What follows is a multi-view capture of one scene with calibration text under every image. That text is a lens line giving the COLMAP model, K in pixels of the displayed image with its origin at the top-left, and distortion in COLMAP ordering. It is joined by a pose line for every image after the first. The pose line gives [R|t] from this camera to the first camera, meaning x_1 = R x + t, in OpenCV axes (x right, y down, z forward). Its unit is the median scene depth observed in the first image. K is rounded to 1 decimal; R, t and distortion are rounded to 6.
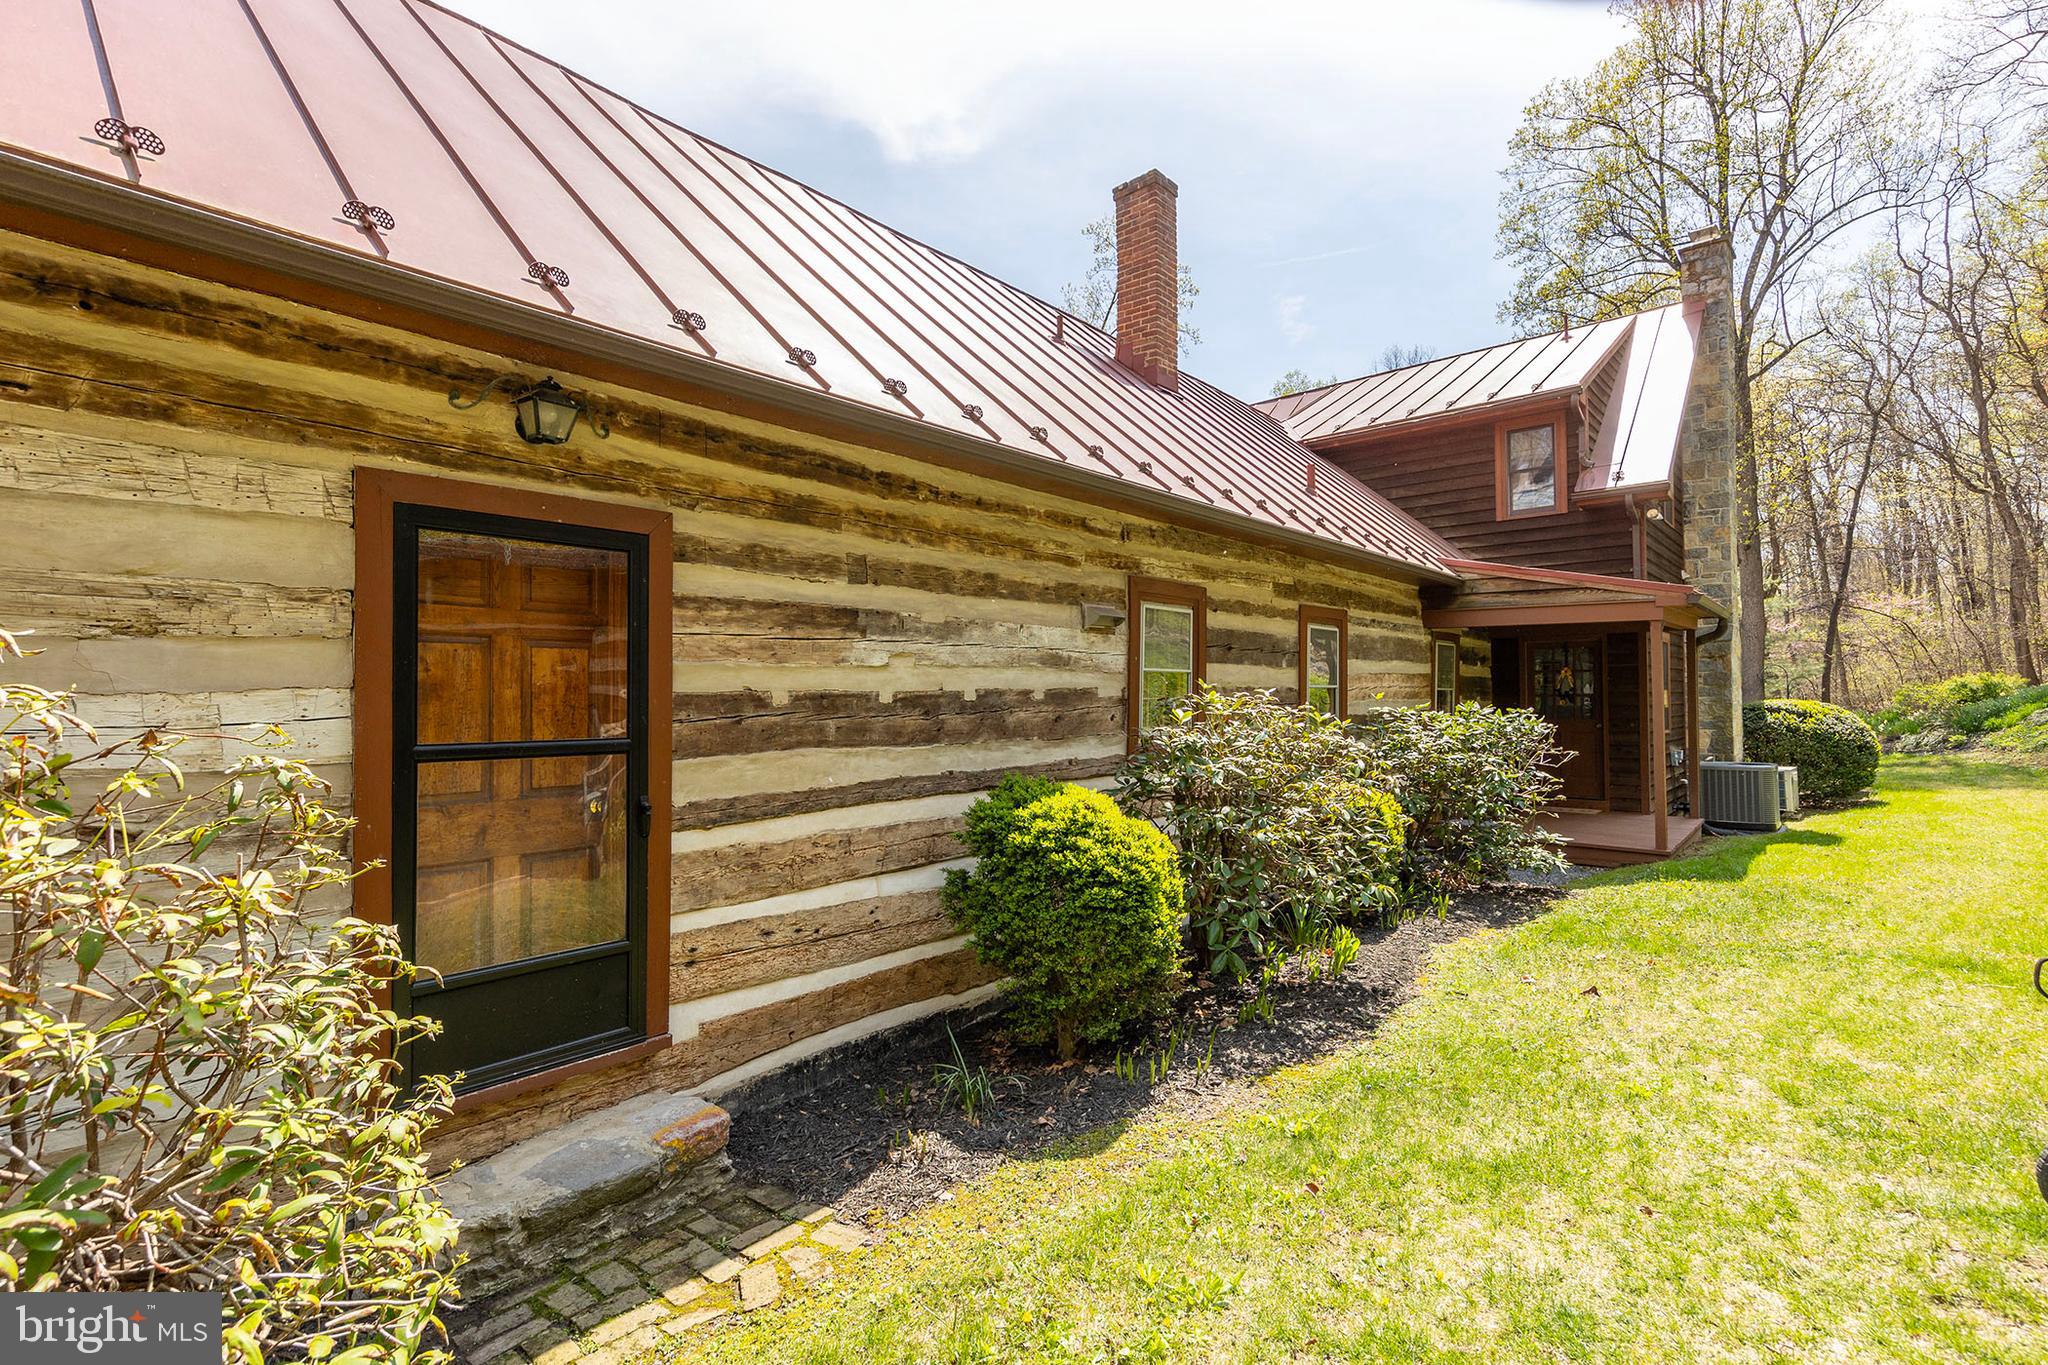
lens RADIAL K [[973.8, 0, 1018.2], [0, 973.8, 685.6], [0, 0, 1]] dist [0.011735, -0.001957]
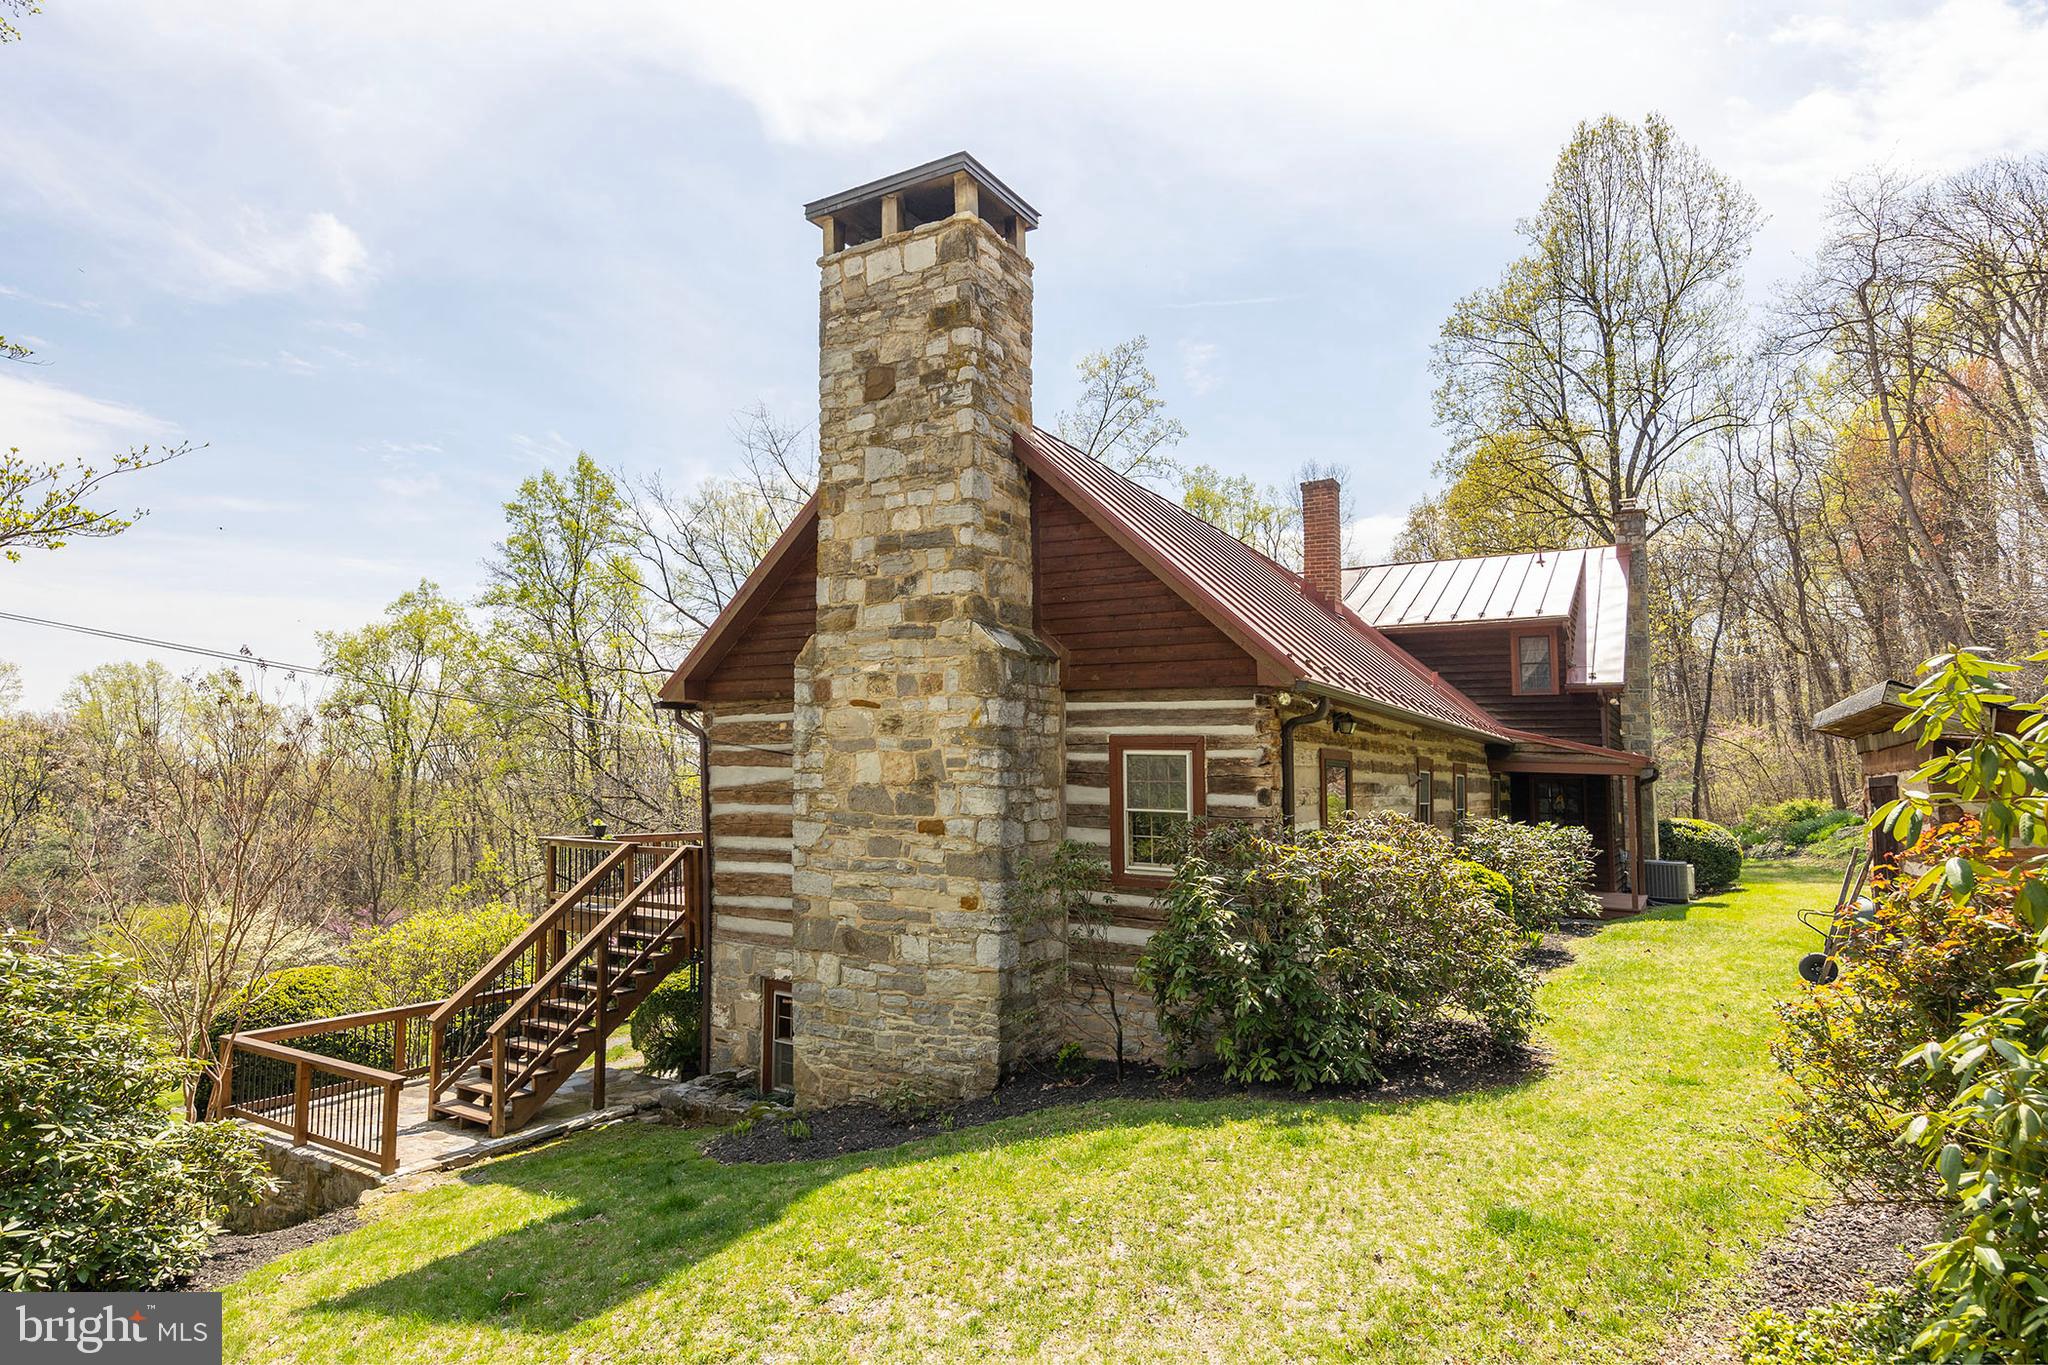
lens RADIAL K [[1141.7, 0, 1004.8], [0, 1141.7, 674.7], [0, 0, 1]] dist [0.017882, 0.000639]
pose [[0.986432, 0.041568, 0.158823, -0.395337], [-0.028500, 0.996084, -0.083691, -0.021634], [-0.161680, 0.078029, 0.983754, -0.428774]]
